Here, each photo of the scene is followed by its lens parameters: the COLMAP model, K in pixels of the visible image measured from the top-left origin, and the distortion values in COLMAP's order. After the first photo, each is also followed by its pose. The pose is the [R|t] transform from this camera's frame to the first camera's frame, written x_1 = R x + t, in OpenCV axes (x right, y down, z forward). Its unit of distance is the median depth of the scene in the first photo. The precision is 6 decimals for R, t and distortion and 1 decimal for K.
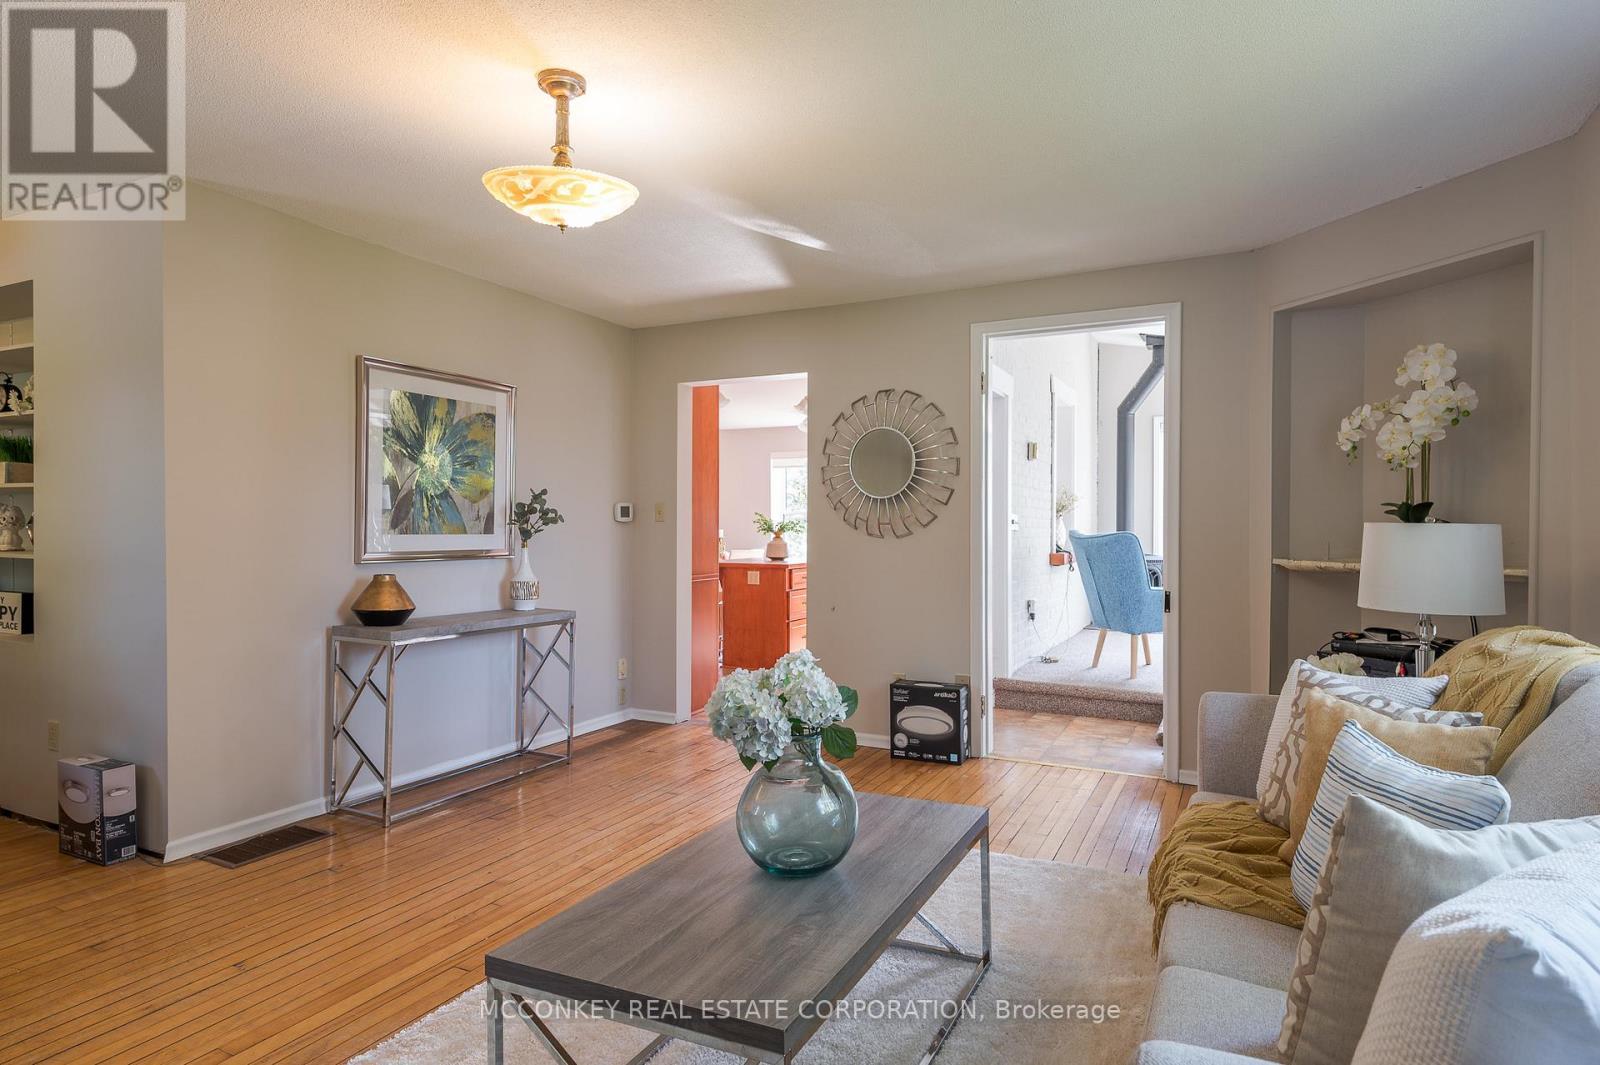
lens RADIAL K [[888.9, 0, 806.9], [0, 888.9, 532.6], [0, 0, 1]] dist [0.022811, -0.010499]
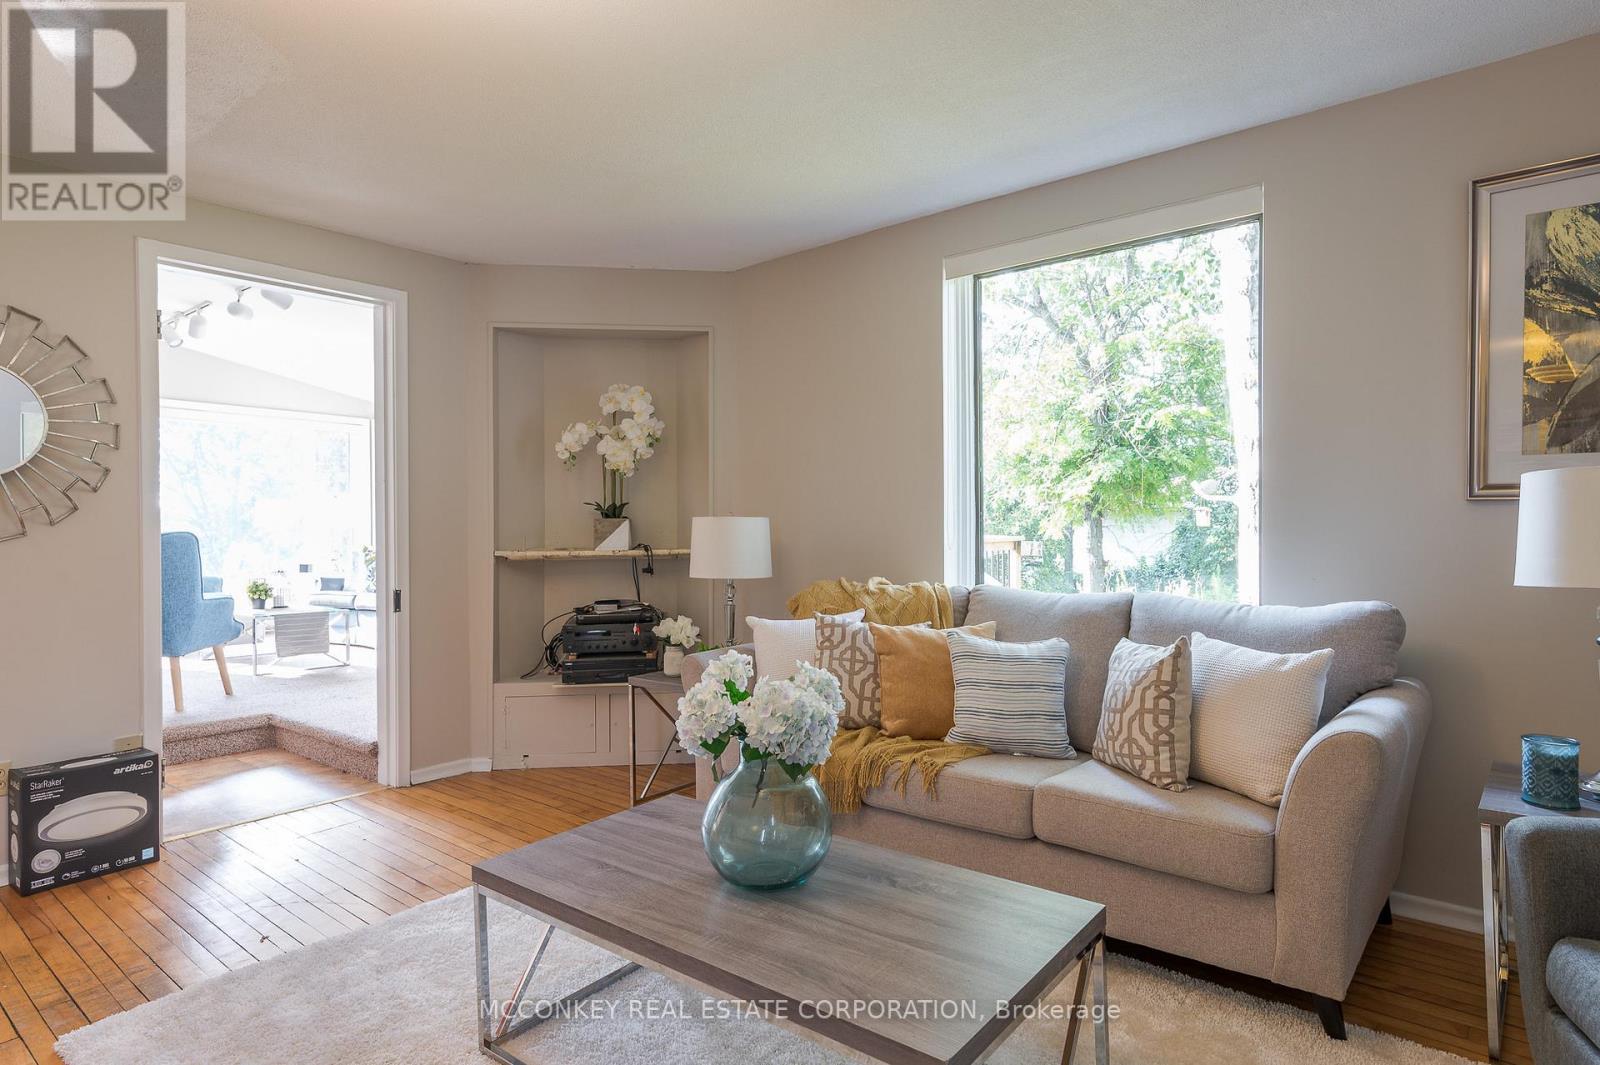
lens RADIAL K [[888.9, 0, 805.3], [0, 888.9, 528.9], [0, 0, 1]] dist [0.022811, -0.010499]
pose [[0.223057, -0.008217, 0.974771, -0.434265], [0.015152, 0.999873, 0.004962, 0.002295], [-0.974688, 0.013663, 0.223154, 0.359577]]
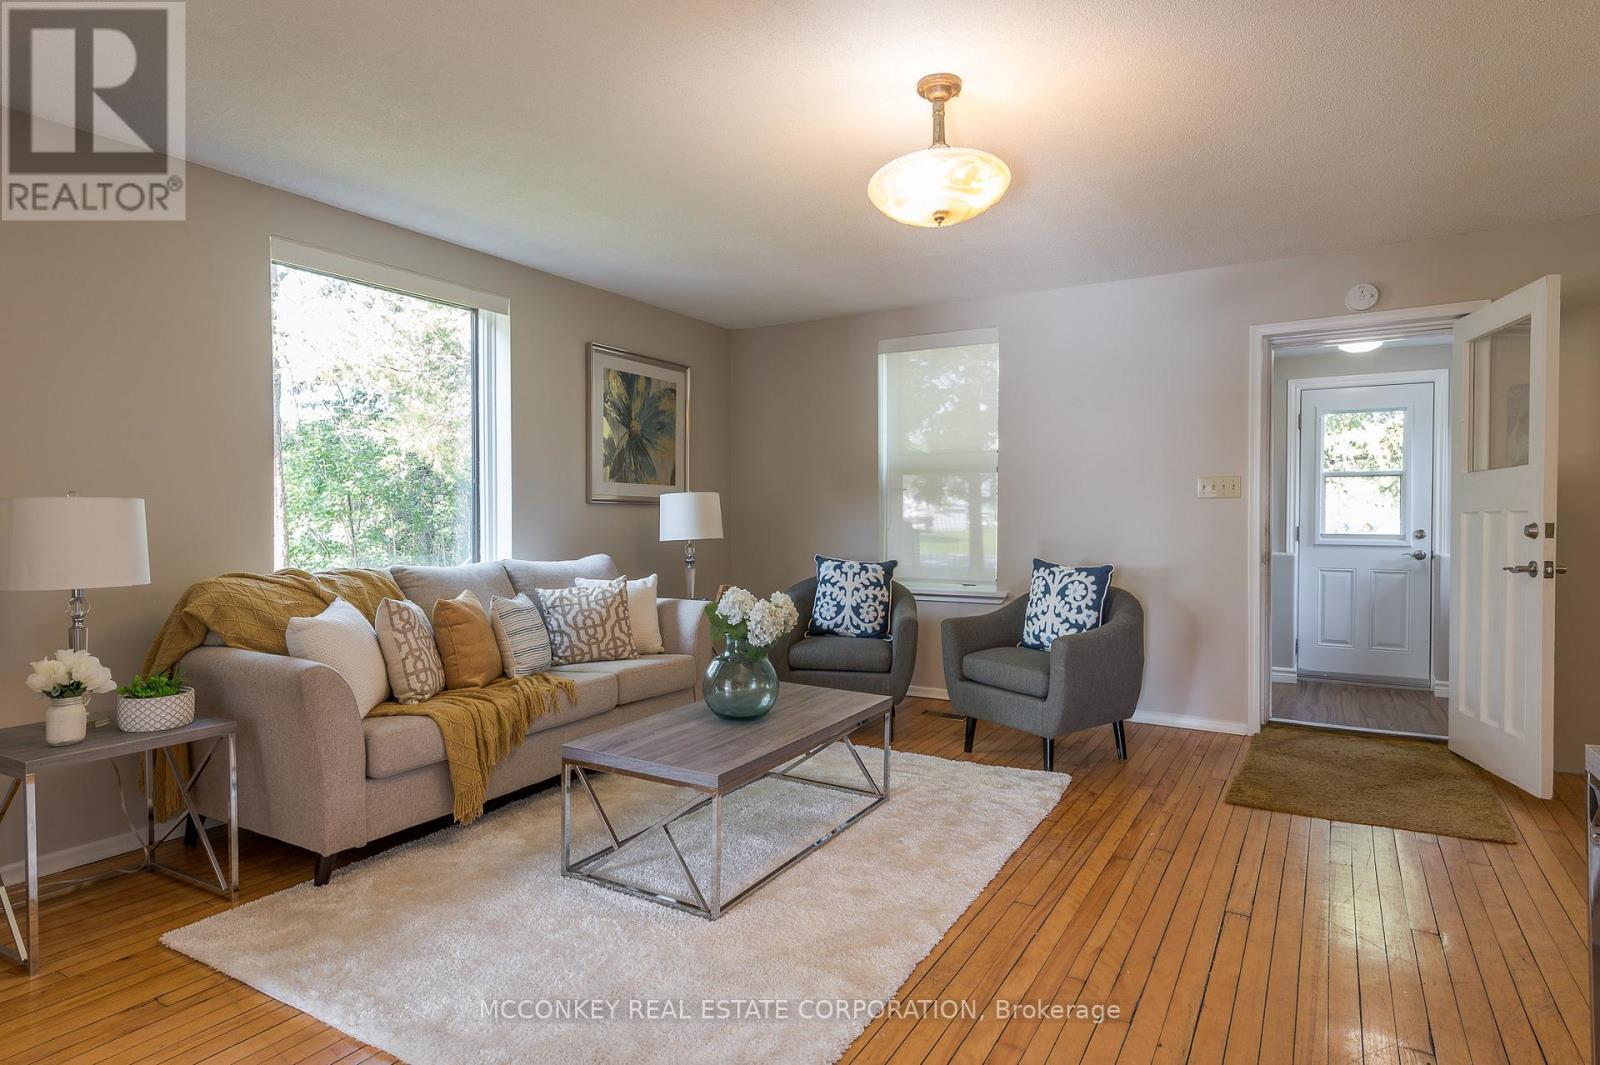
lens RADIAL K [[888.9, 0, 799.5], [0, 888.9, 528.7], [0, 0, 1]] dist [0.022811, -0.010499]
pose [[-0.997594, -0.000609, 0.069325, -0.107704], [0.001060, 0.999710, 0.024041, -0.000486], [-0.069320, 0.024057, -0.997304, 1.233224]]
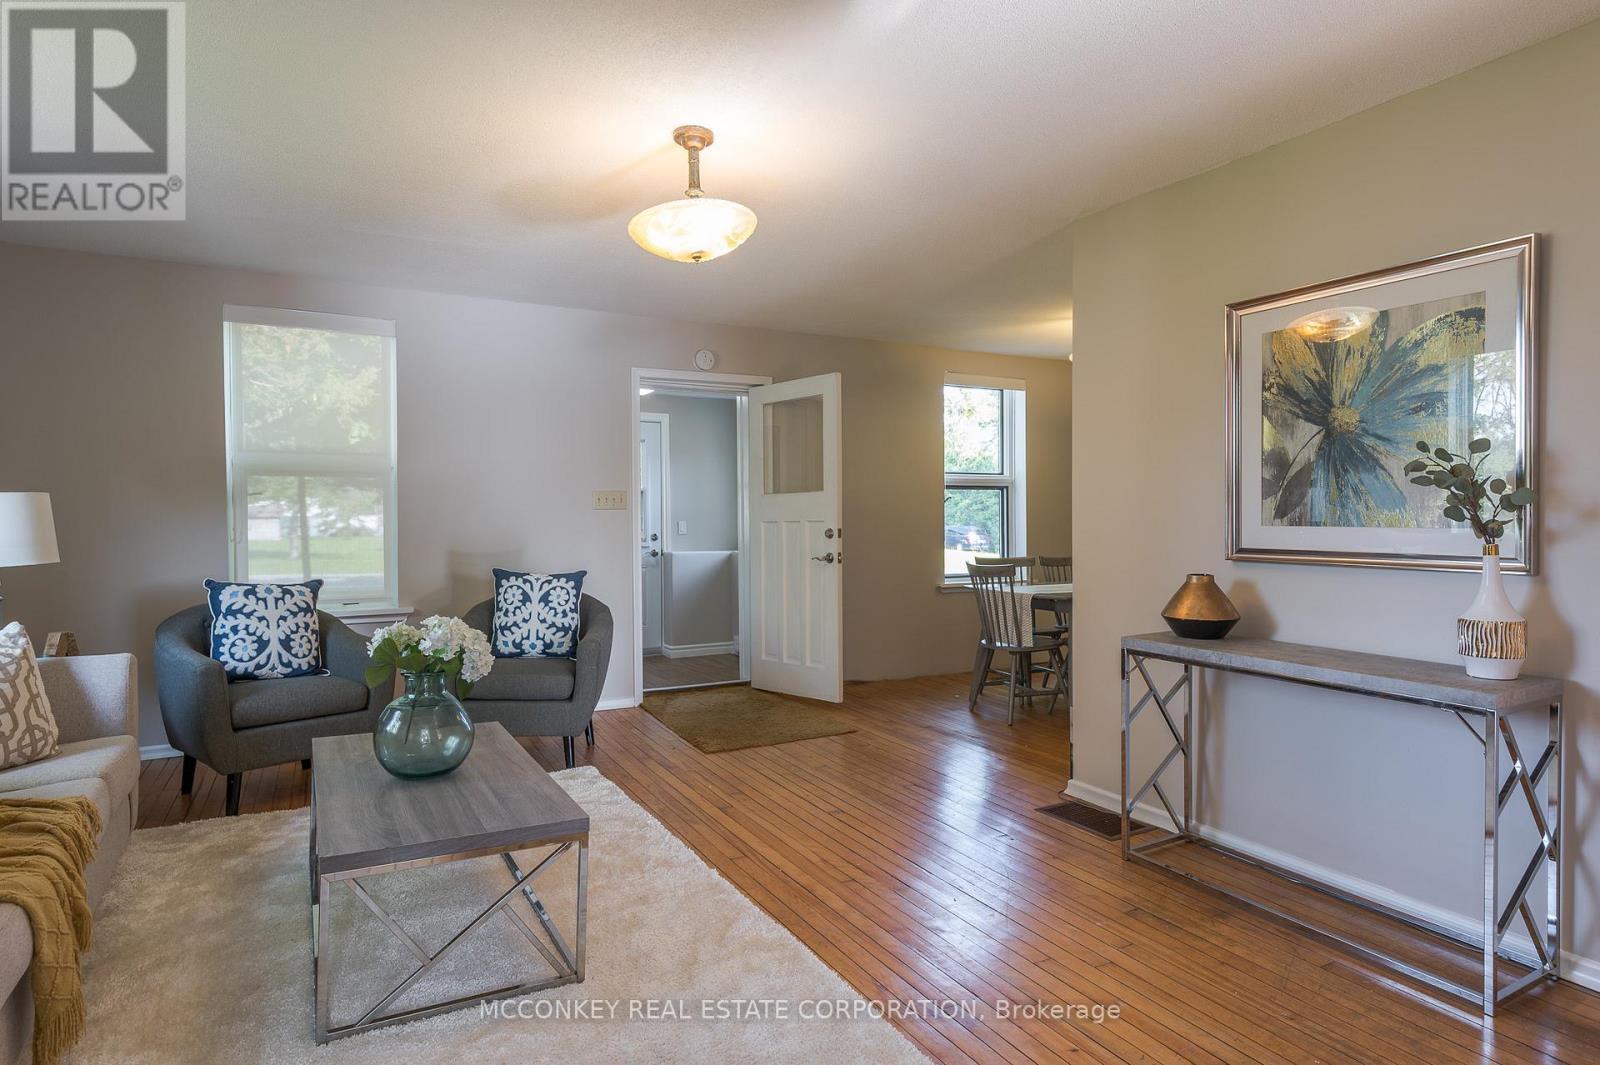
lens RADIAL K [[888.9, 0, 803.9], [0, 888.9, 527.6], [0, 0, 1]] dist [0.022811, -0.010499]
pose [[-0.565184, 0.008582, -0.824920, 0.363036], [-0.005090, 0.999891, 0.013889, -0.004377], [0.824949, 0.012048, -0.565079, 1.054914]]
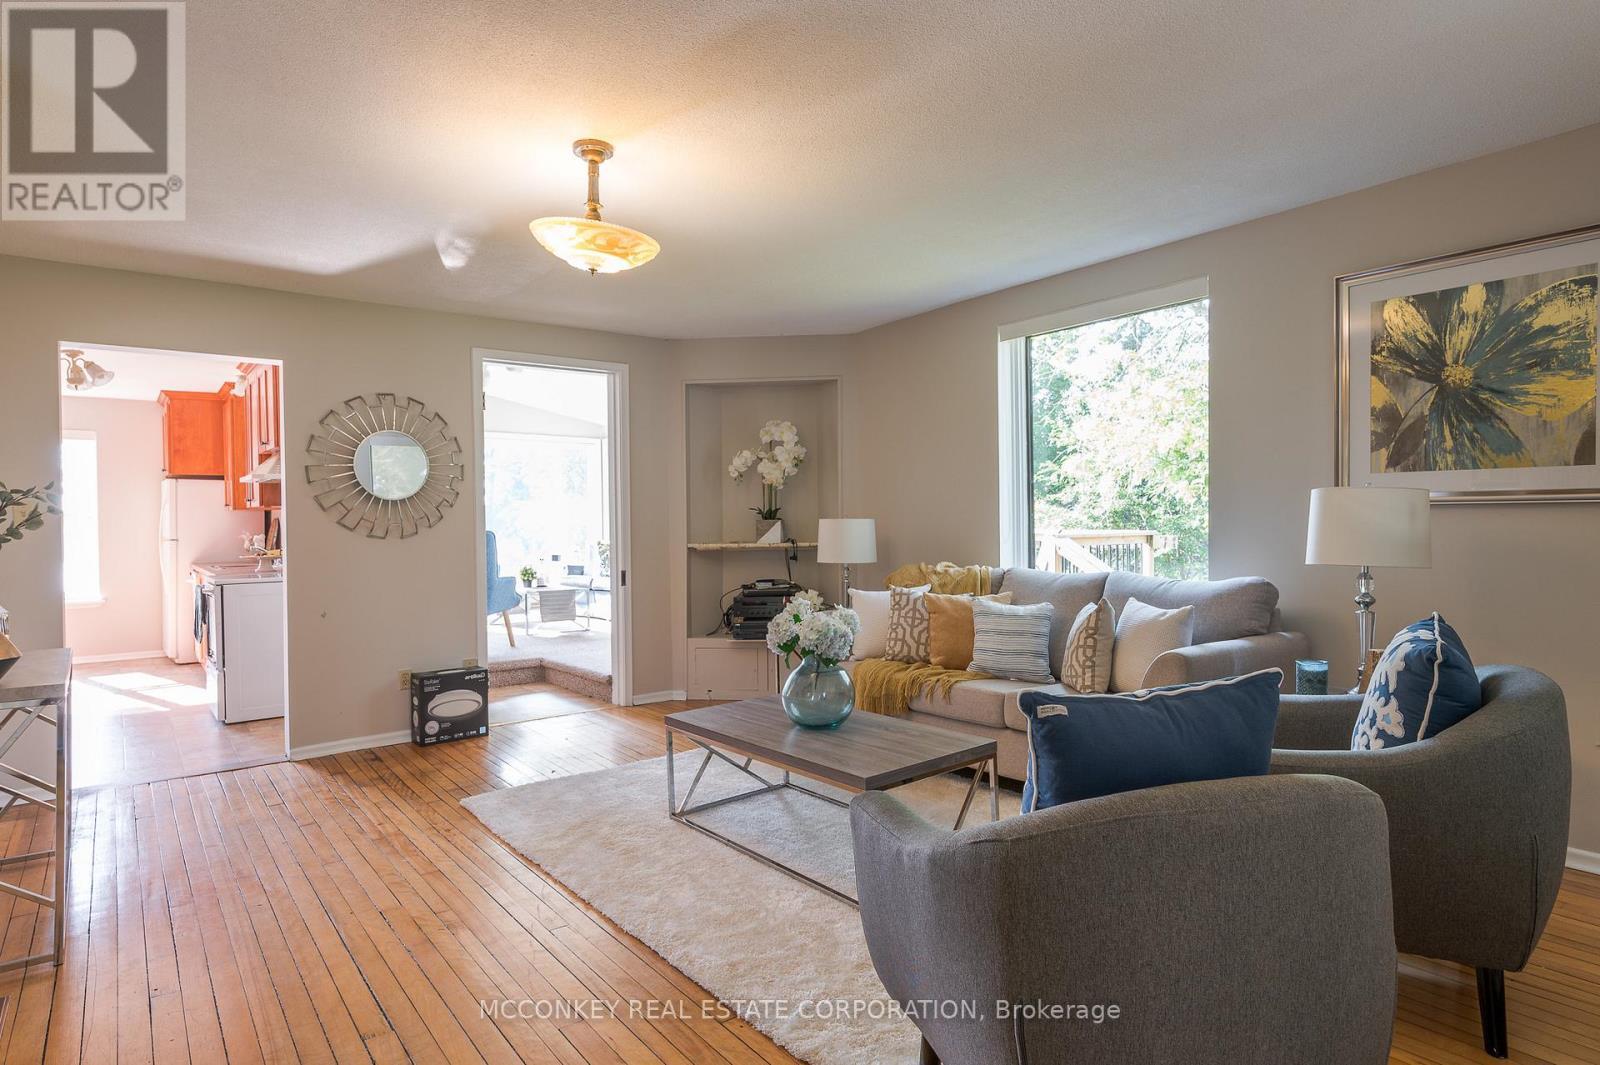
lens RADIAL K [[888.9, 0, 804.7], [0, 888.9, 529.8], [0, 0, 1]] dist [0.022811, -0.010499]
pose [[0.434433, -0.015873, 0.900564, -0.723336], [0.021623, 0.999740, 0.007190, -0.001414], [-0.900445, 0.016349, 0.434663, 0.142943]]
